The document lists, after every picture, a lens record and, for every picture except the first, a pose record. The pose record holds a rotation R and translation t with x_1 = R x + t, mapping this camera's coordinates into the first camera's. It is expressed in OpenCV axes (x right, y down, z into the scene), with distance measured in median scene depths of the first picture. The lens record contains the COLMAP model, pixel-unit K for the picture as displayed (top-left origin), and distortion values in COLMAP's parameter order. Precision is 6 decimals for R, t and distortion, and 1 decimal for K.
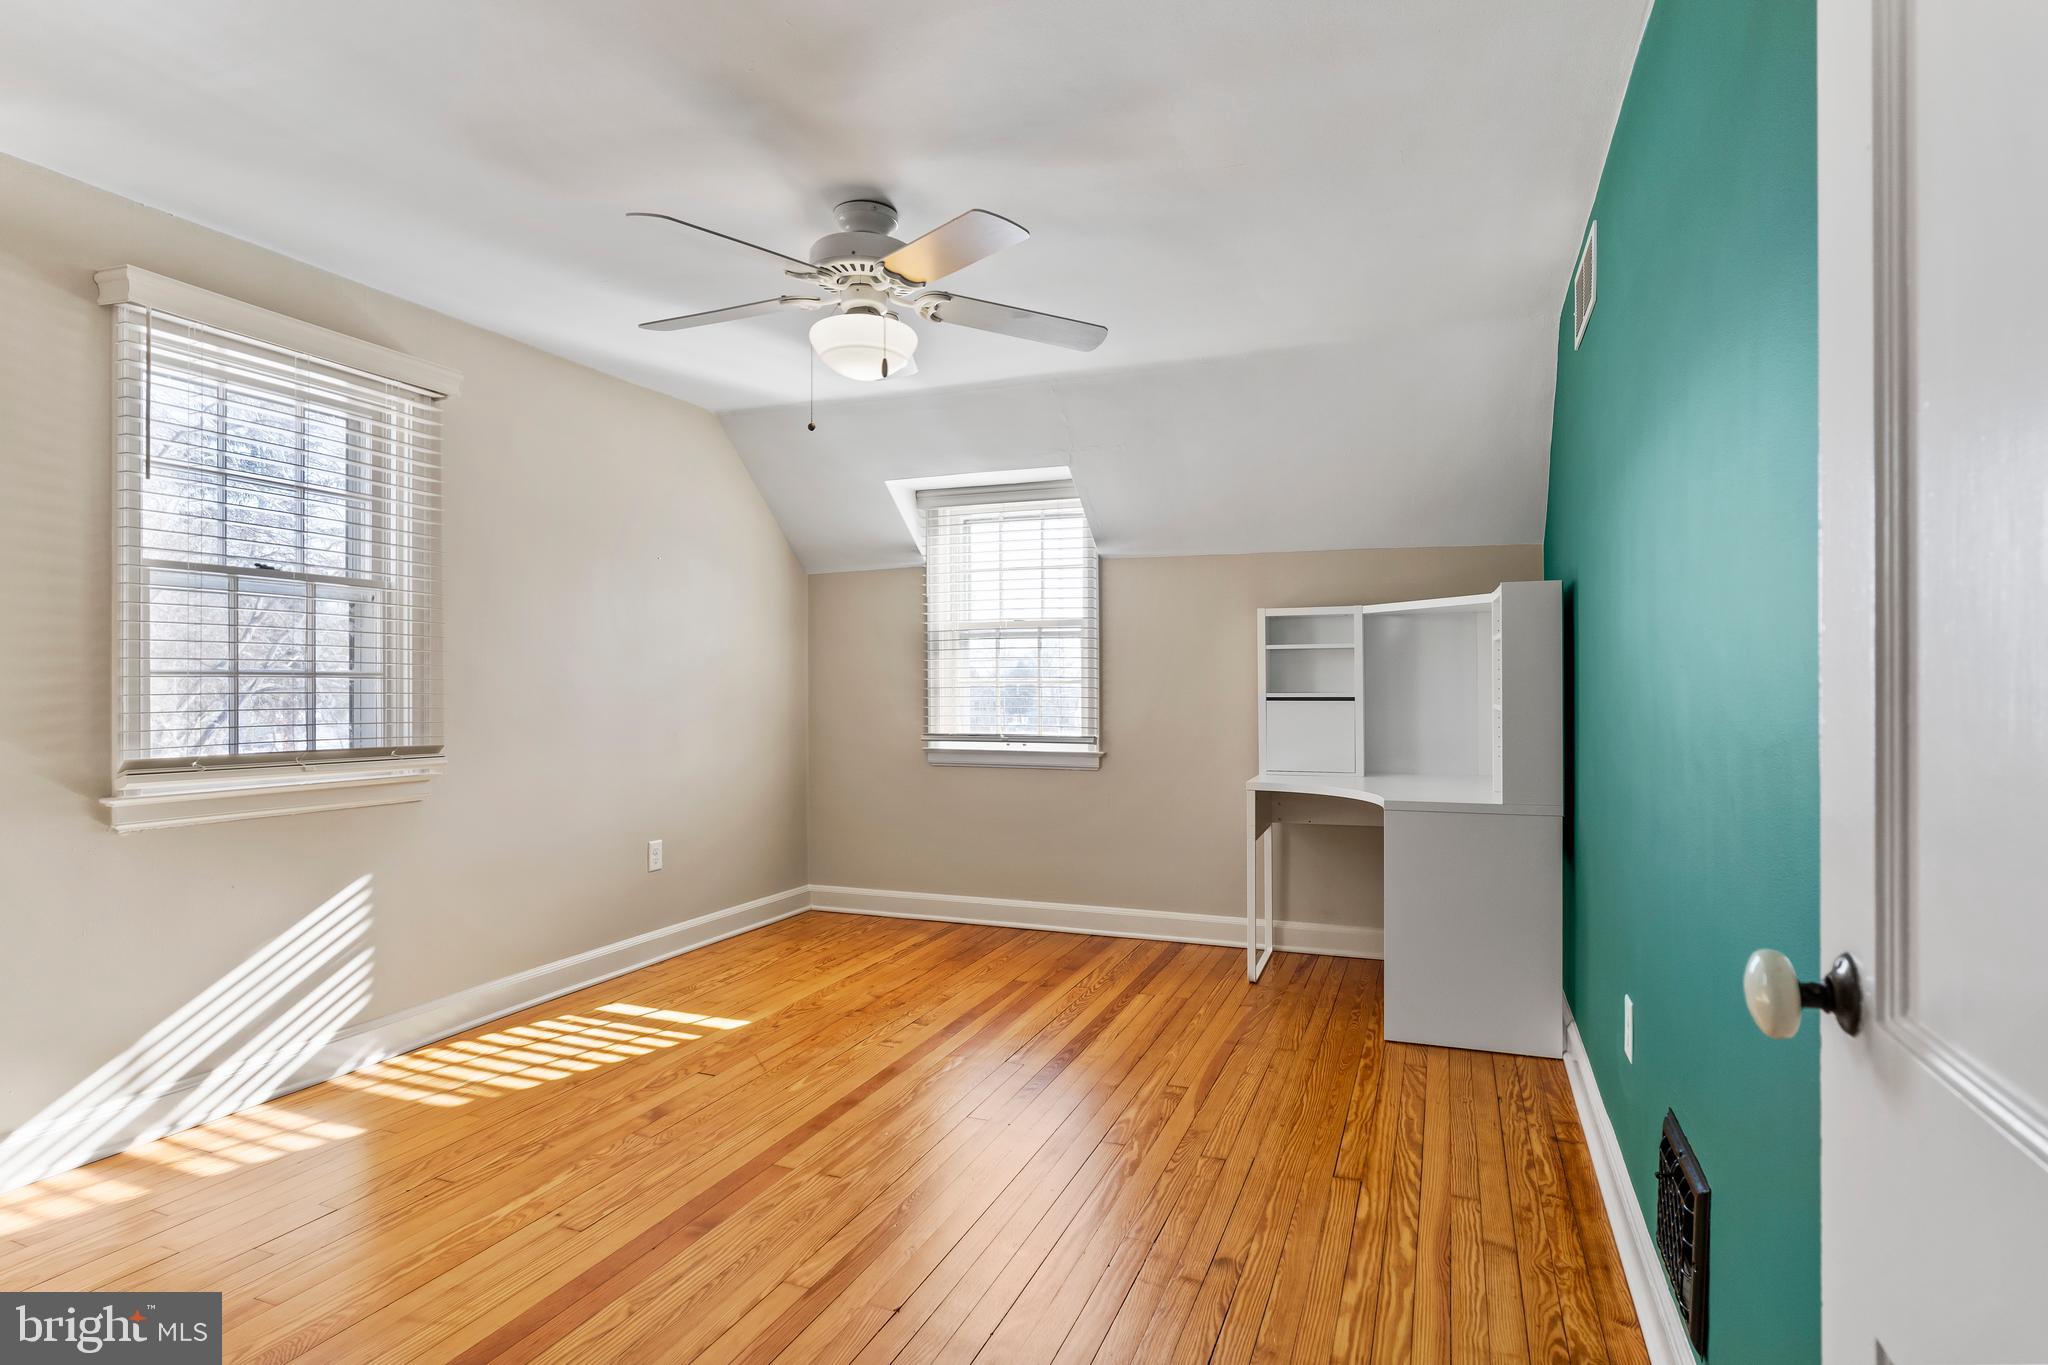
lens RADIAL K [[1108.3, 0, 1009.2], [0, 1108.3, 686.8], [0, 0, 1]] dist [-0.001110, 0.000026]
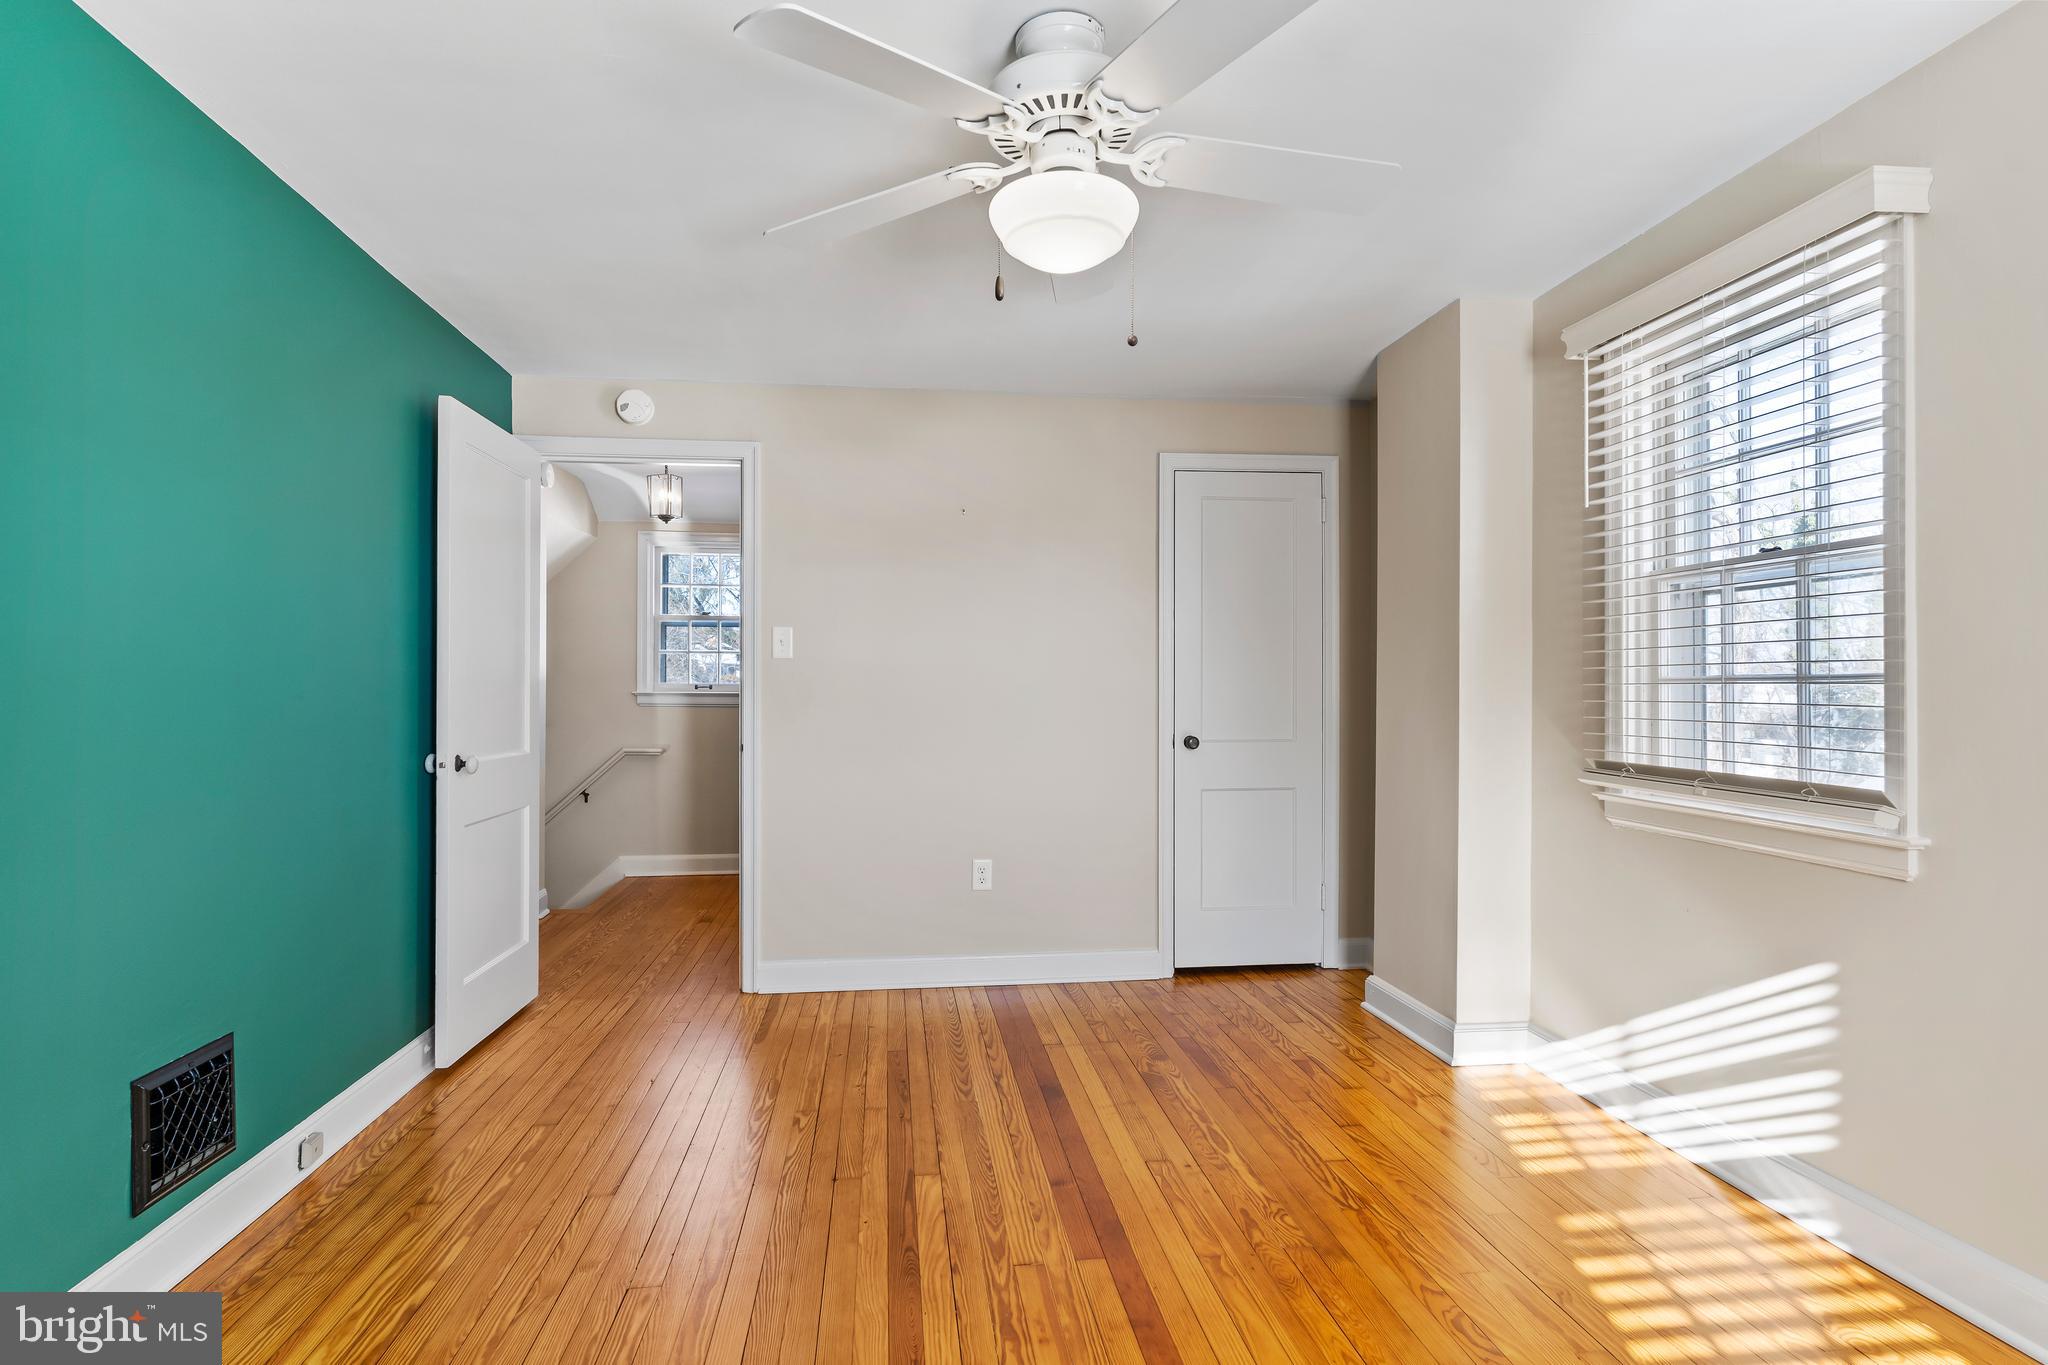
lens RADIAL K [[1061.8, 0, 1032.2], [0, 1061.8, 657.5], [0, 0, 1]] dist [0.005894, 0.002356]
pose [[-0.868368, -0.009786, -0.495823, 0.224335], [0.005047, 0.999579, -0.028569, -0.008520], [0.495894, -0.027311, -0.867953, 1.542276]]
